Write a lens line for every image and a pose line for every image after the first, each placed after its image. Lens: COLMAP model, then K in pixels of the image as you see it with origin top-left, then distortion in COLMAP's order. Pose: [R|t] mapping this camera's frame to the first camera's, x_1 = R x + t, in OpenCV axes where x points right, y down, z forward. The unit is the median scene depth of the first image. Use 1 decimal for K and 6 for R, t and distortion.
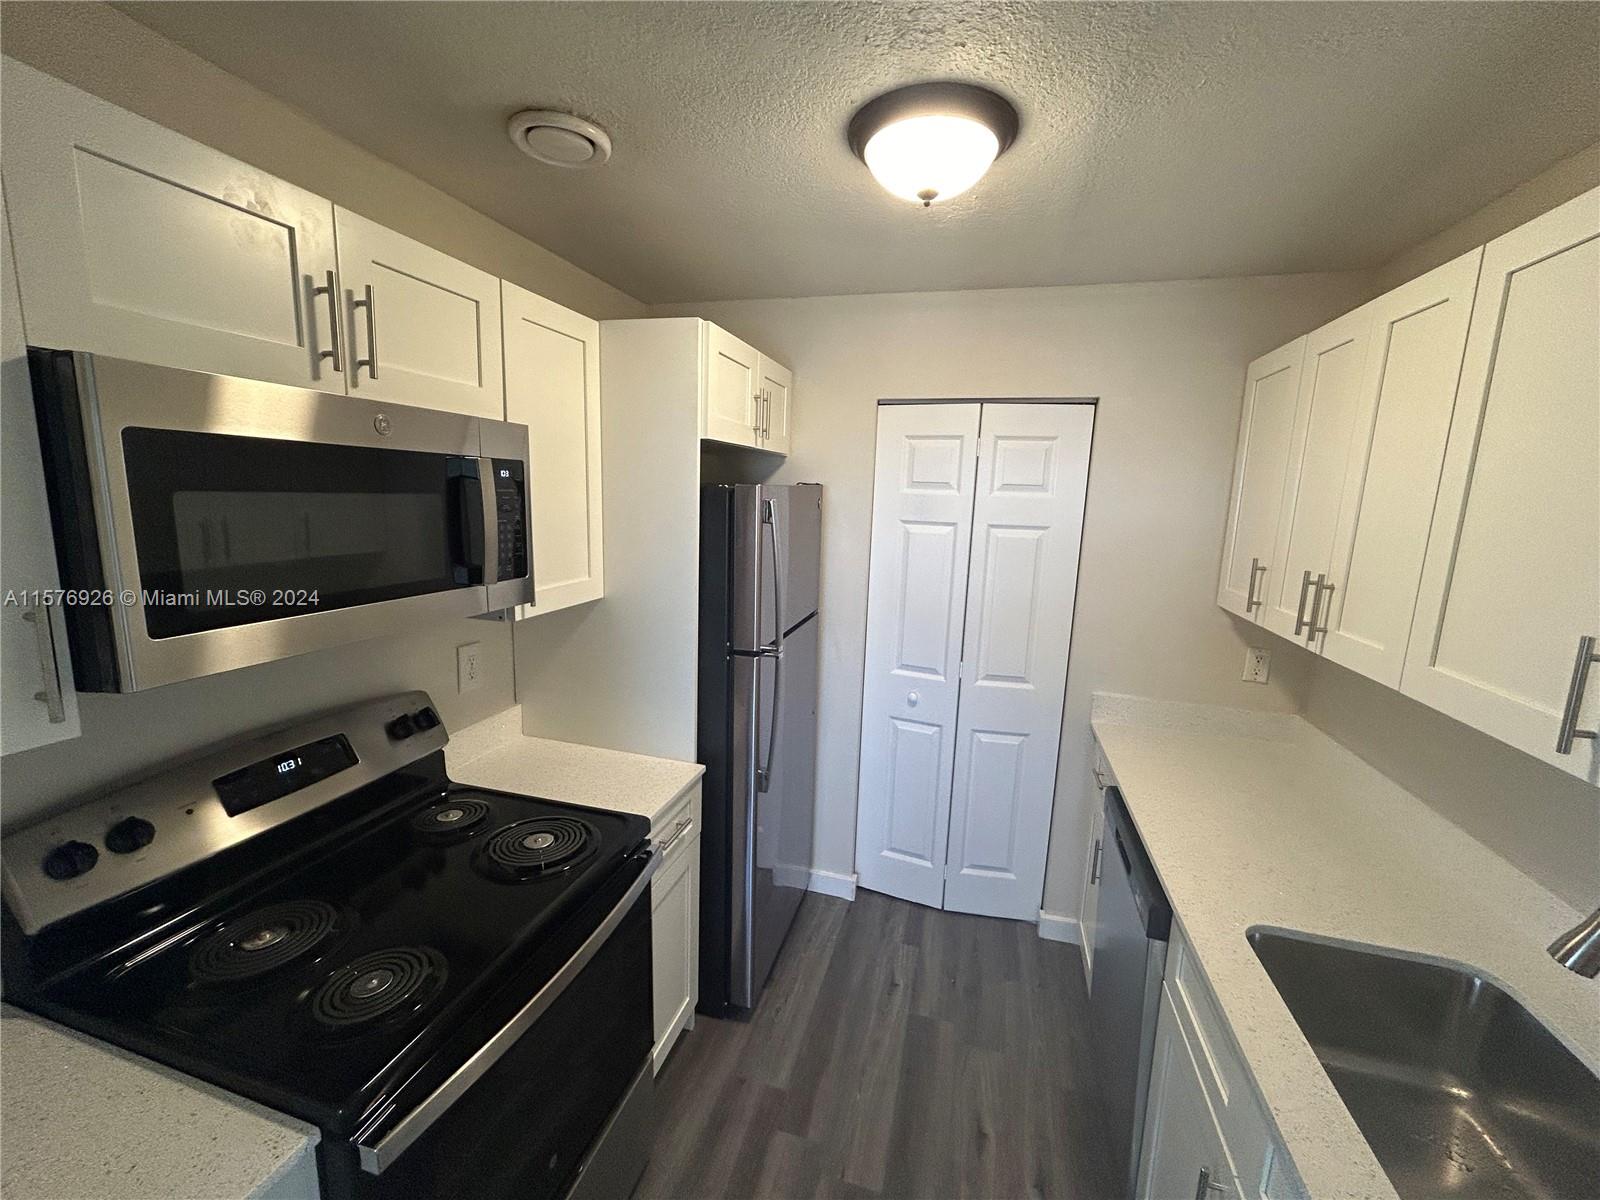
lens RADIAL K [[647.0, 0, 799.7], [0, 647.0, 600.2], [0, 0, 1]] dist [-0.000282, 0.000065]
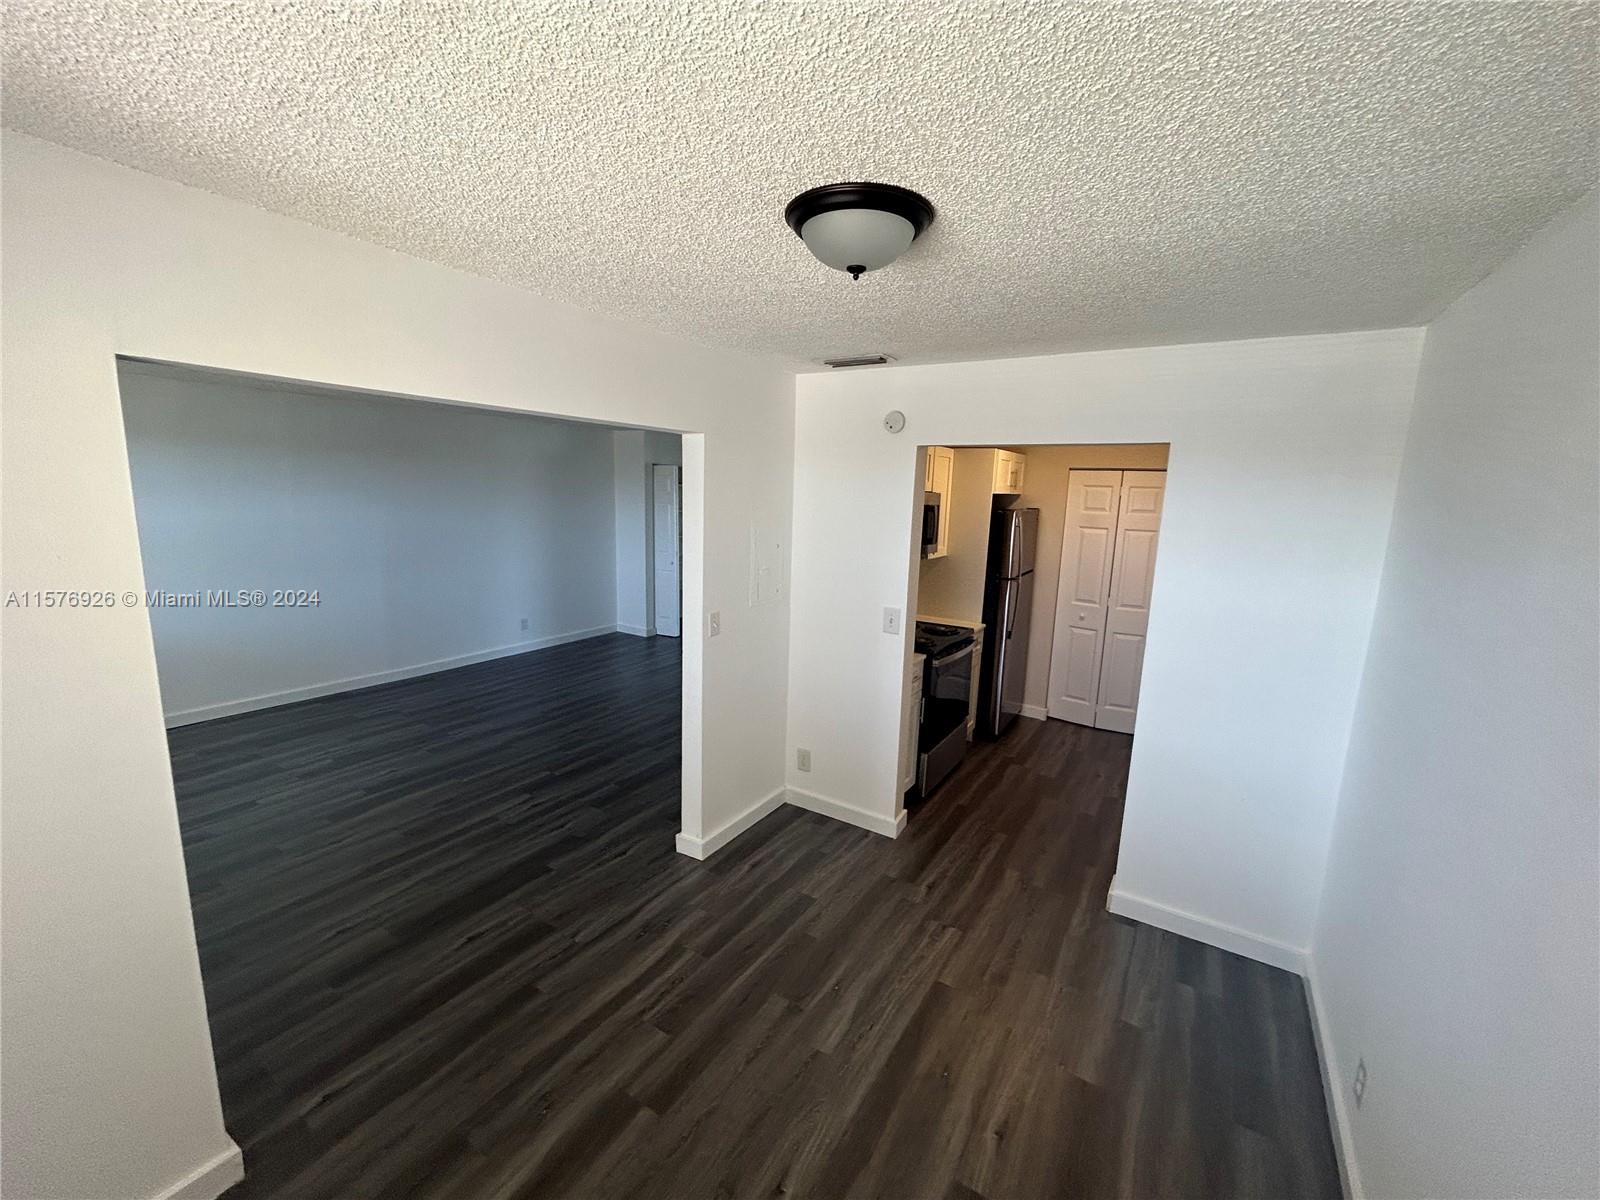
lens RADIAL K [[647.0, 0, 804.3], [0, 647.0, 602.1], [0, 0, 1]] dist [-0.000282, 0.000065]
pose [[0.960195, 0.045846, -0.275541, -0.154128], [-0.046791, 0.998900, 0.003150, 0.224552], [0.275382, 0.009869, 0.961284, -1.798485]]
